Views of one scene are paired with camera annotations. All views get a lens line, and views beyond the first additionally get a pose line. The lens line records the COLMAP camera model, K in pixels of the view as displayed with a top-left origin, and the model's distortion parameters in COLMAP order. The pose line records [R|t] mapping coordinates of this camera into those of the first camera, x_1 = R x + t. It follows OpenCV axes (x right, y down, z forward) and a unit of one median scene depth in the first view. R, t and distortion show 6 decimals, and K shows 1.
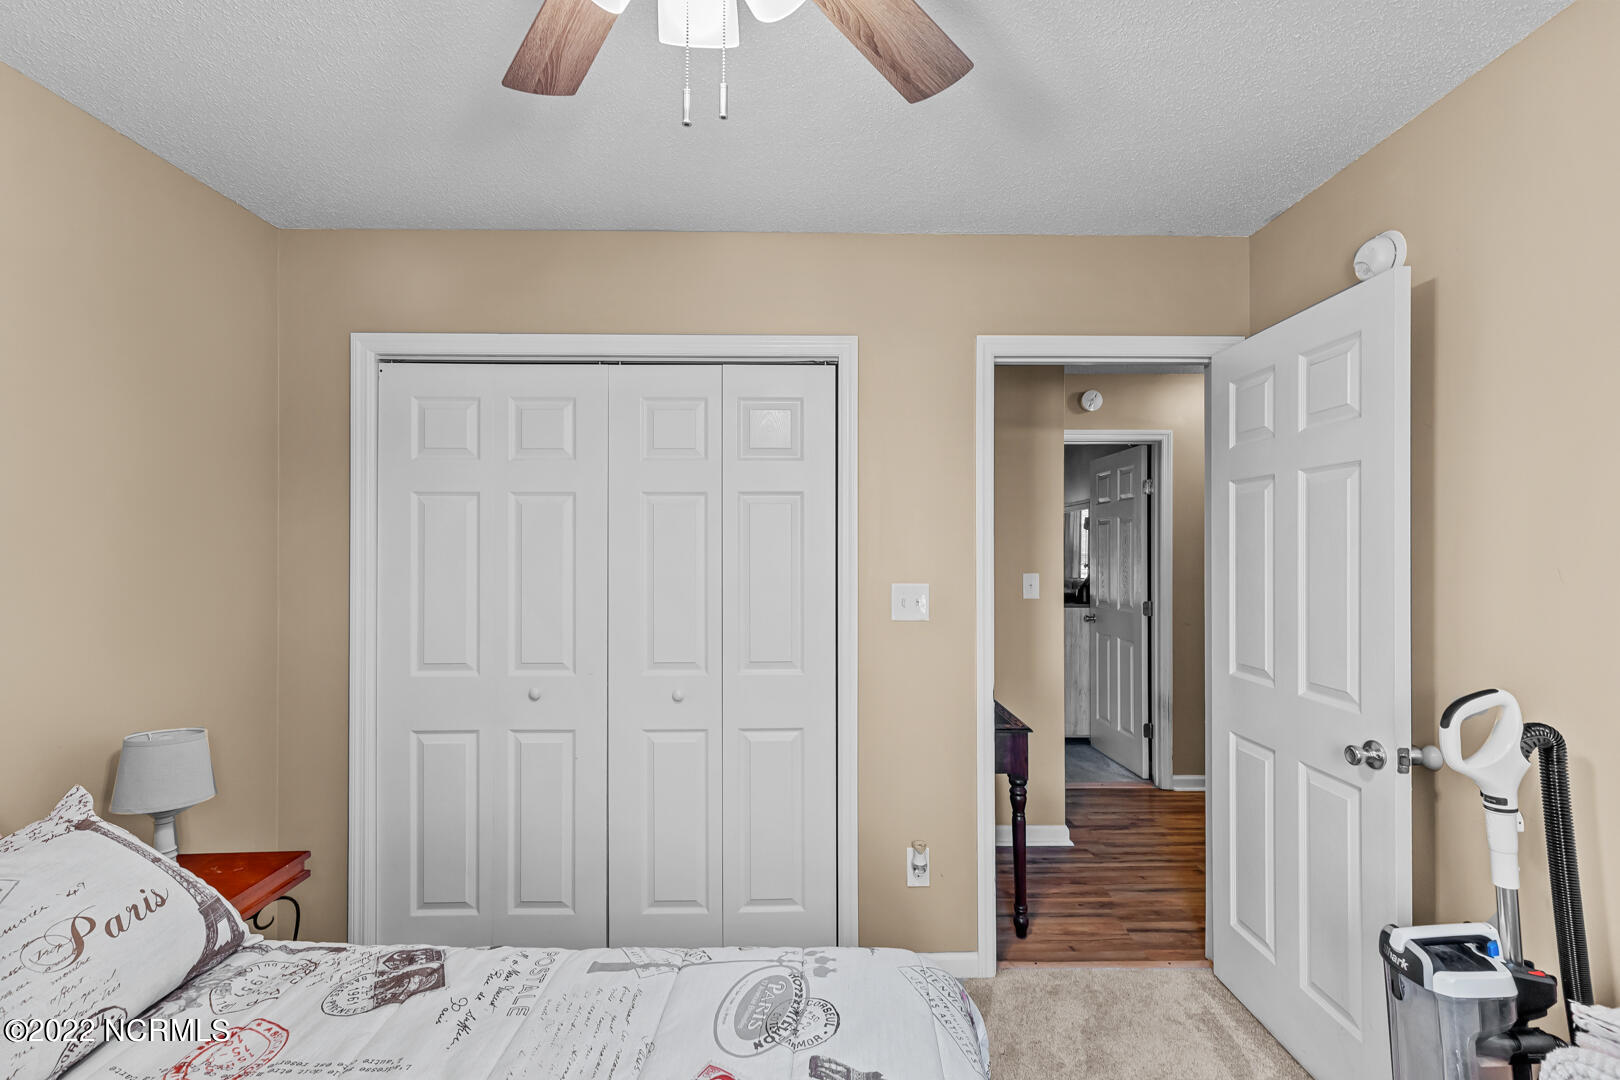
lens RADIAL K [[735.4, 0, 823.3], [0, 735.4, 548.4], [0, 0, 1]] dist [0.008730, 0.002639]
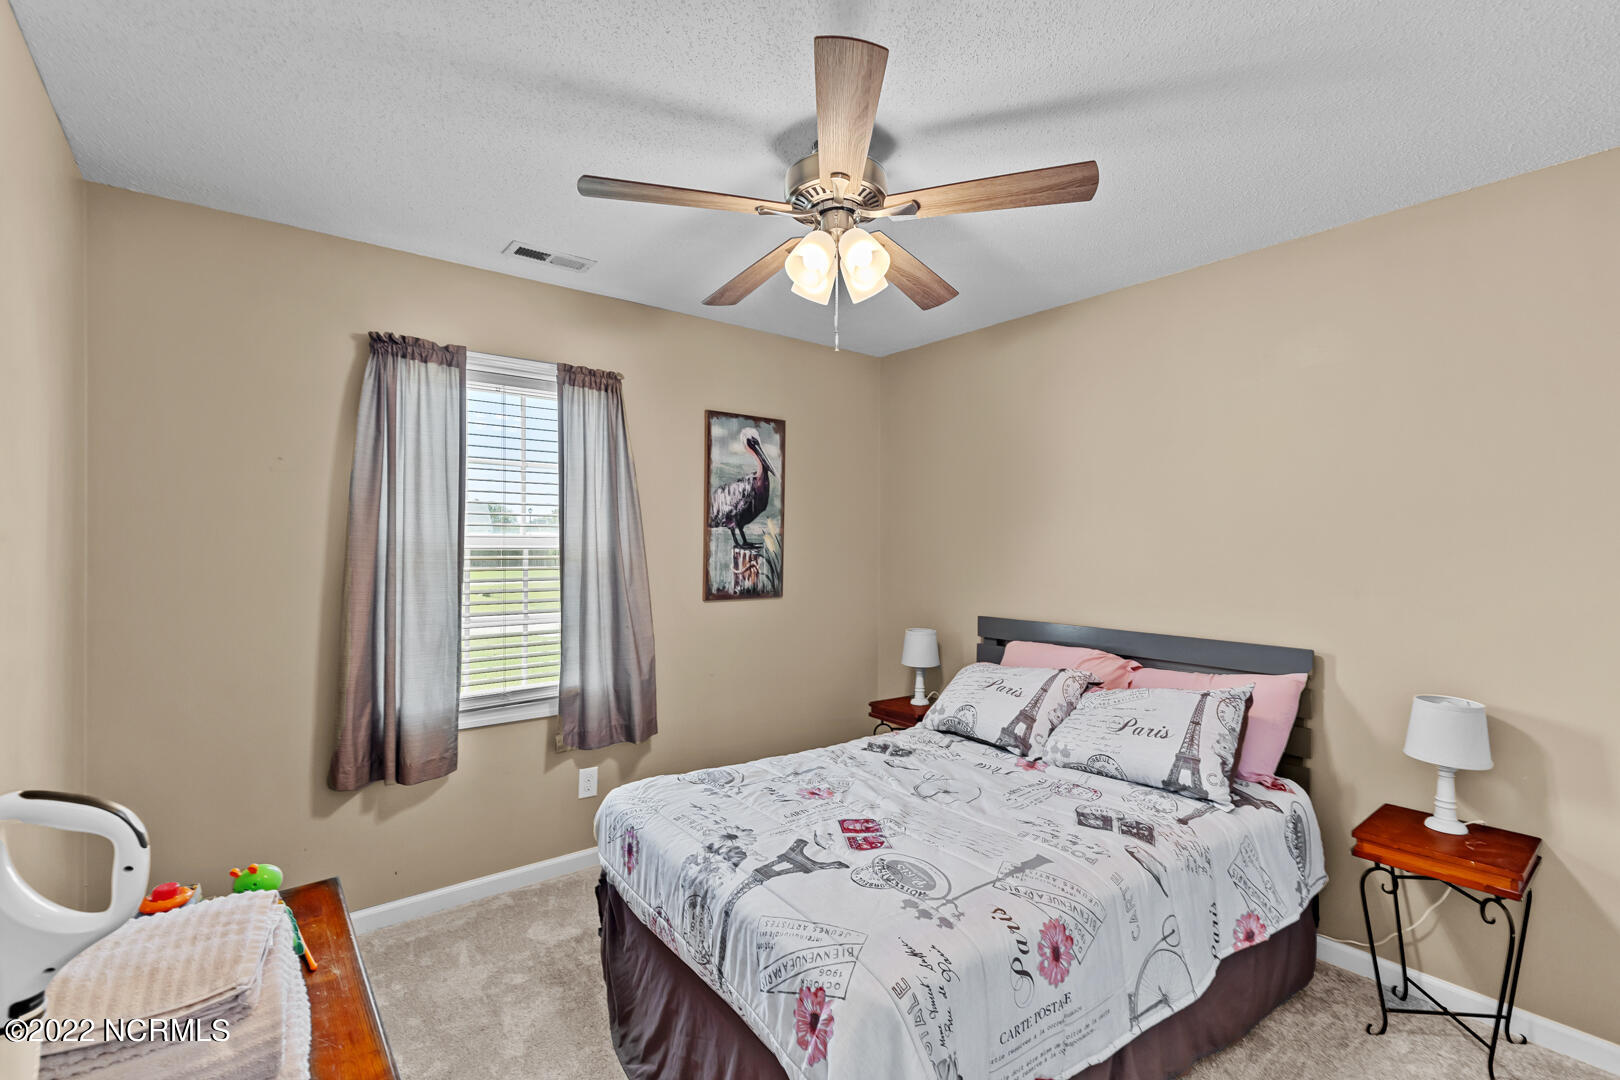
lens RADIAL K [[735.4, 0, 820.3], [0, 735.4, 538.7], [0, 0, 1]] dist [0.008730, 0.002639]
pose [[-0.794118, -0.002571, -0.607758, 0.828323], [0.000542, 0.999988, -0.004938, 0.007900], [0.607763, -0.004251, -0.794107, 1.867954]]
